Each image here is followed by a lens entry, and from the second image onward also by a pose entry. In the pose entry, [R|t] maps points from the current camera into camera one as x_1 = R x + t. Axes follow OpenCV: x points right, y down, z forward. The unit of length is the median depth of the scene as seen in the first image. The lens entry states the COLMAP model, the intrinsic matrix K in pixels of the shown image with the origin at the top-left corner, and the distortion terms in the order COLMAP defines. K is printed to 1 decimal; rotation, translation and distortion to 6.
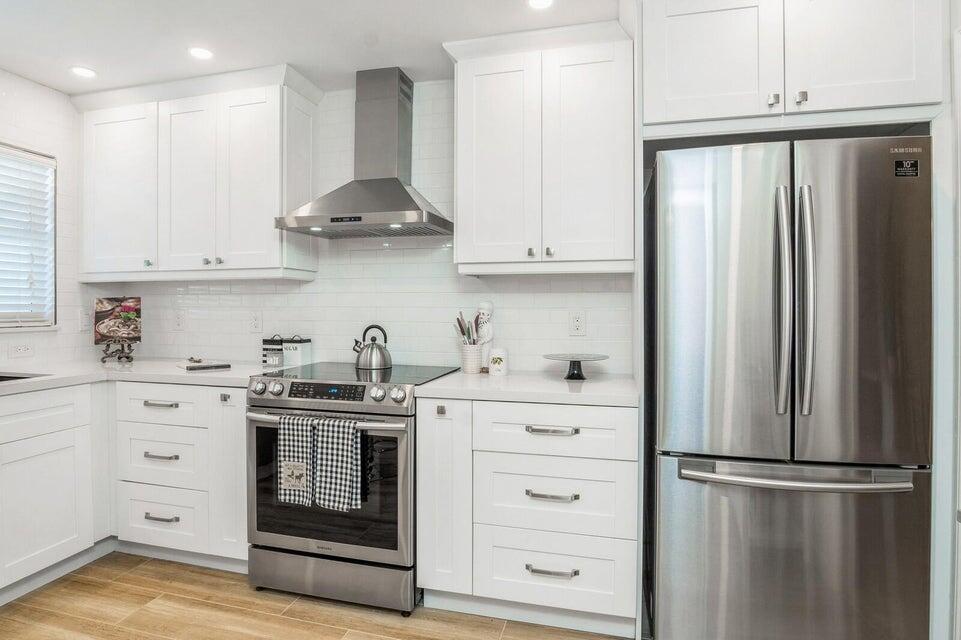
lens RADIAL K [[503.2, 0, 492.3], [0, 503.2, 314.1], [0, 0, 1]] dist [-0.041727, 0.000217]
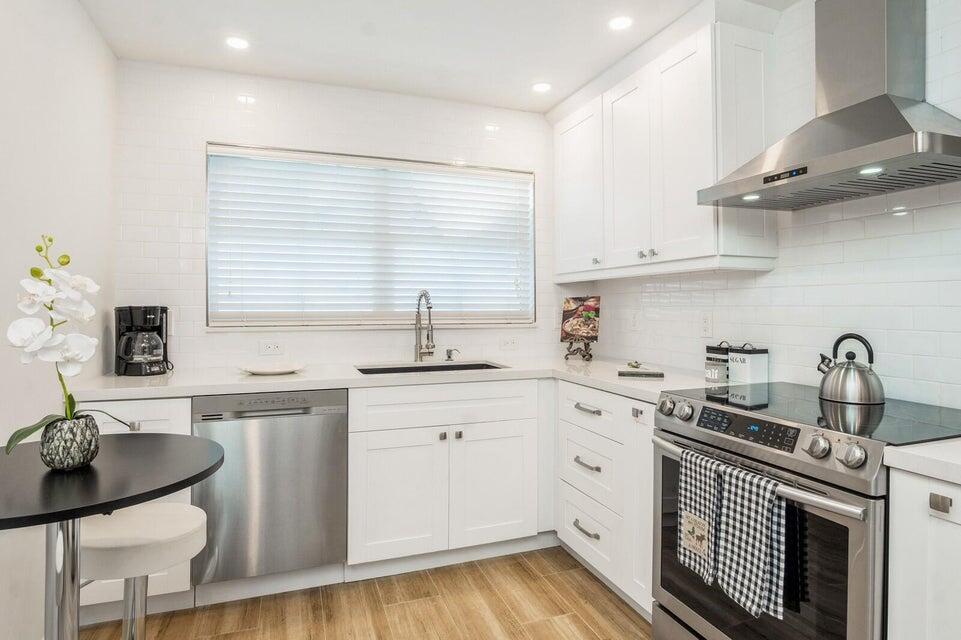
lens RADIAL K [[540.3, 0, 482.0], [0, 540.3, 306.5], [0, 0, 1]] dist [-0.027867, 0.000312]
pose [[0.556045, -0.001814, -0.831150, 0.073413], [-0.010029, 0.999910, -0.008891, -0.002252], [0.831091, 0.013279, 0.555977, 0.247856]]
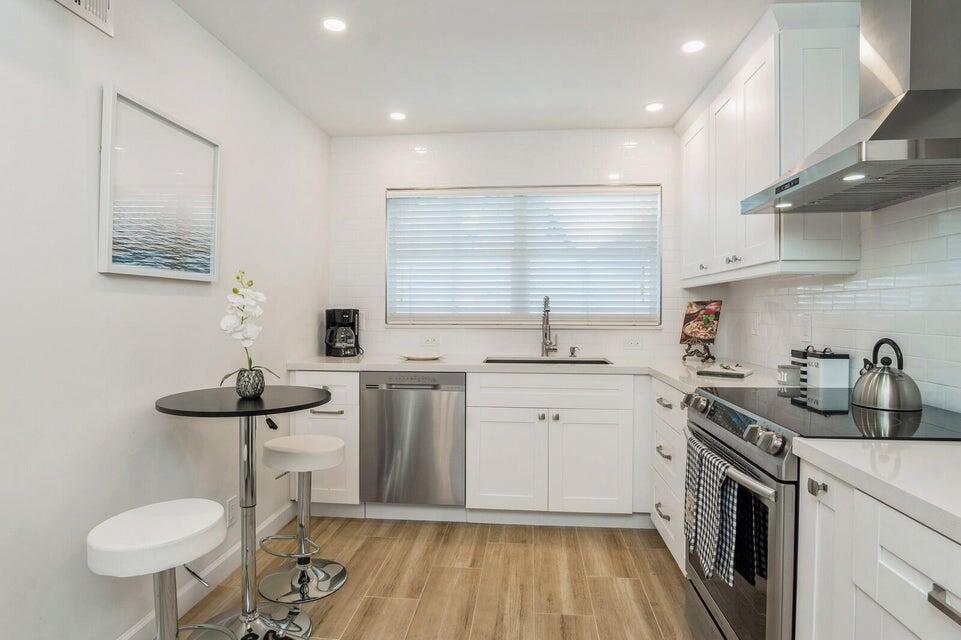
lens RADIAL K [[522.9, 0, 480.5], [0, 522.9, 320.0], [0, 0, 1]] dist [-0.027452, -0.000475]
pose [[0.151351, 0.018095, -0.988314, 0.346781], [-0.015322, 0.999755, 0.015958, -0.004186], [0.988361, 0.012728, 0.151591, 0.434678]]
